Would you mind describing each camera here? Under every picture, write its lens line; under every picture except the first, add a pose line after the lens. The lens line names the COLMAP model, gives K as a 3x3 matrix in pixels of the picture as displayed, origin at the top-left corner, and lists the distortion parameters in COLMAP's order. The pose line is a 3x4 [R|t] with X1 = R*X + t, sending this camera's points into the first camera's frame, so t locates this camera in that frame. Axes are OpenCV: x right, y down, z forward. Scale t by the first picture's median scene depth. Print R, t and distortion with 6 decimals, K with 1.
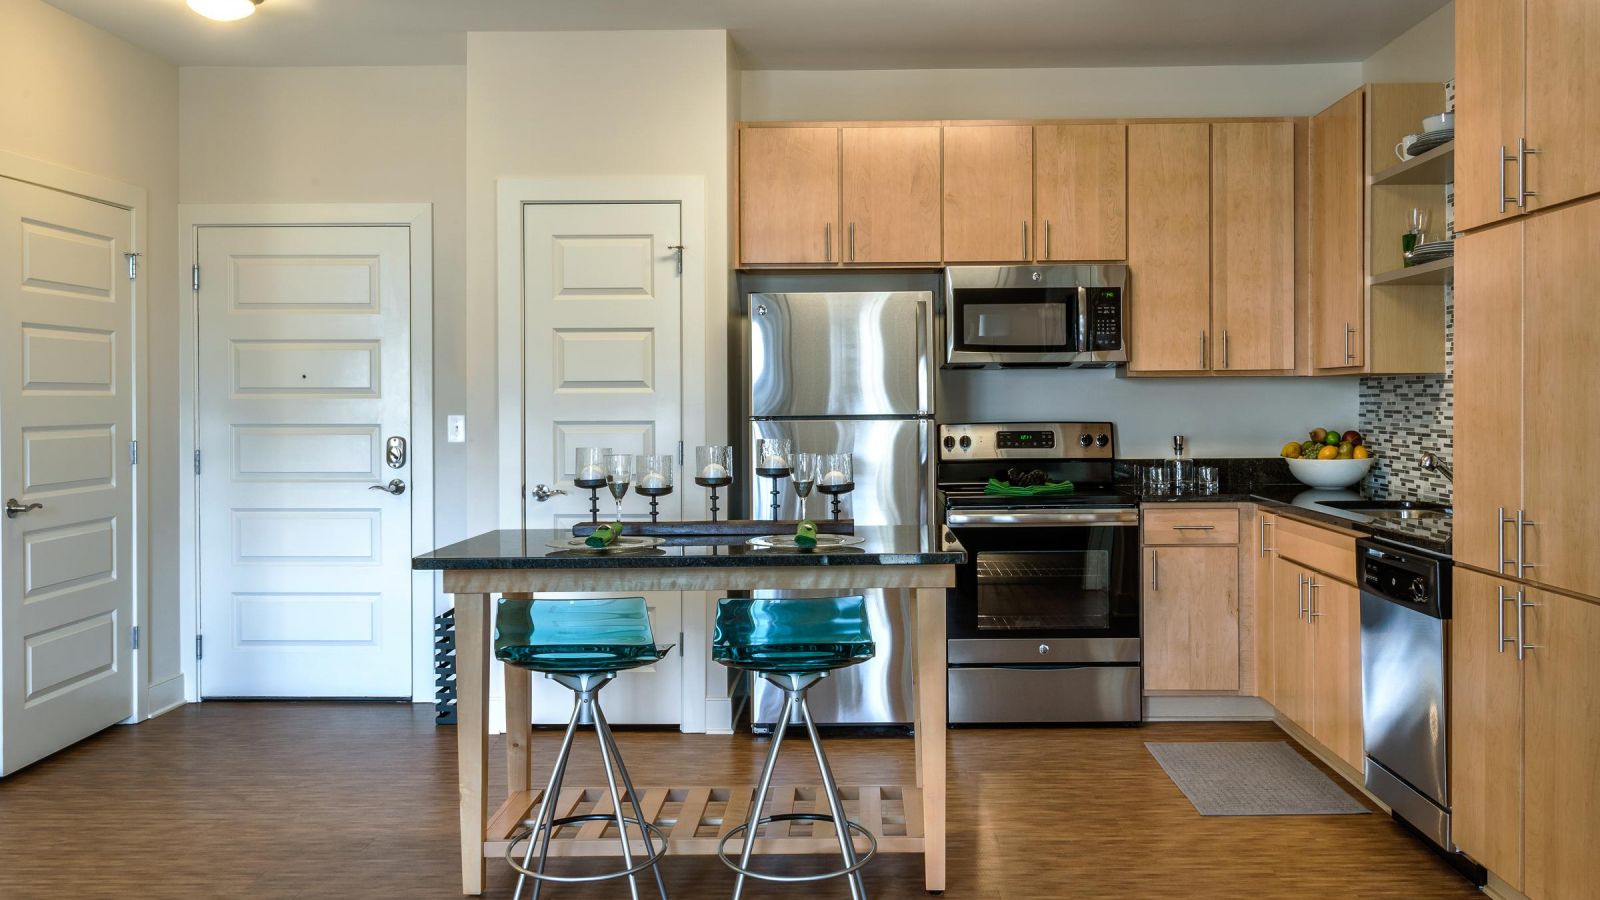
lens RADIAL K [[1437.9, 0, 802.3], [0, 1437.9, 413.2], [0, 0, 1]] dist [0.000745, 0.001258]
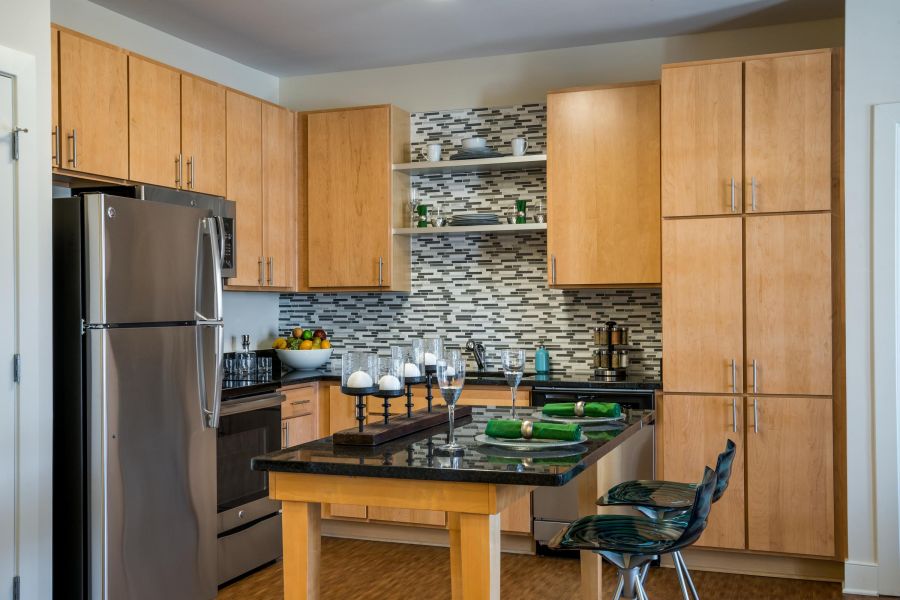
lens RADIAL K [[1029.1, 0, 449.7], [0, 1029.1, 310.6], [0, 0, 1]] dist [0.108773, 0.004139]
pose [[0.311943, 0.000286, 0.950101, -0.582631], [0.013814, 0.999893, -0.004837, -0.000354], [-0.950000, 0.014633, 0.311905, 0.539003]]
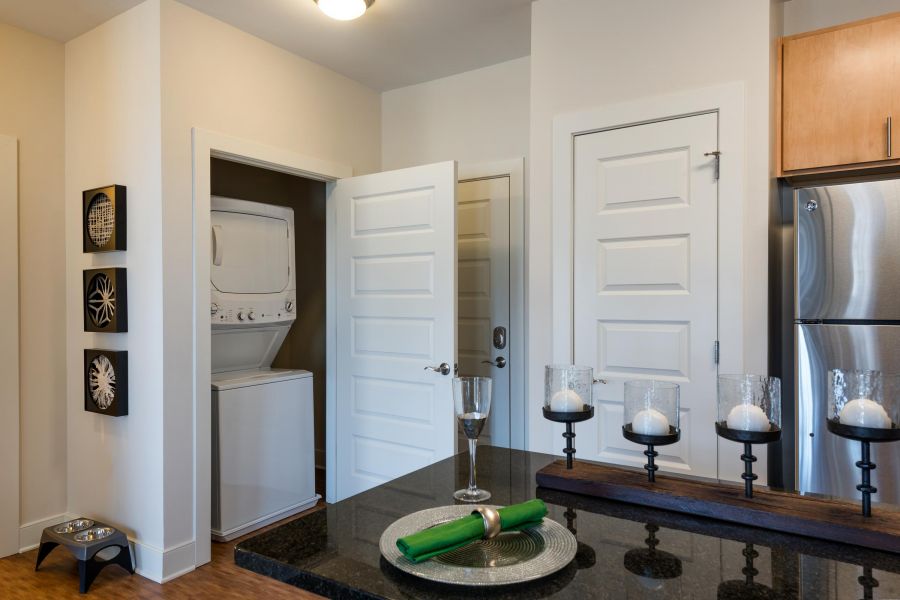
lens RADIAL K [[571.7, 0, 456.1], [0, 571.7, 302.2], [0, 0, 1]] dist [-0.001012, 0.000247]
pose [[0.854923, 0.005889, -0.518721, -0.030604], [-0.006884, 0.999976, 0.000008, -0.007184], [0.518709, 0.003564, 0.854944, 0.532581]]
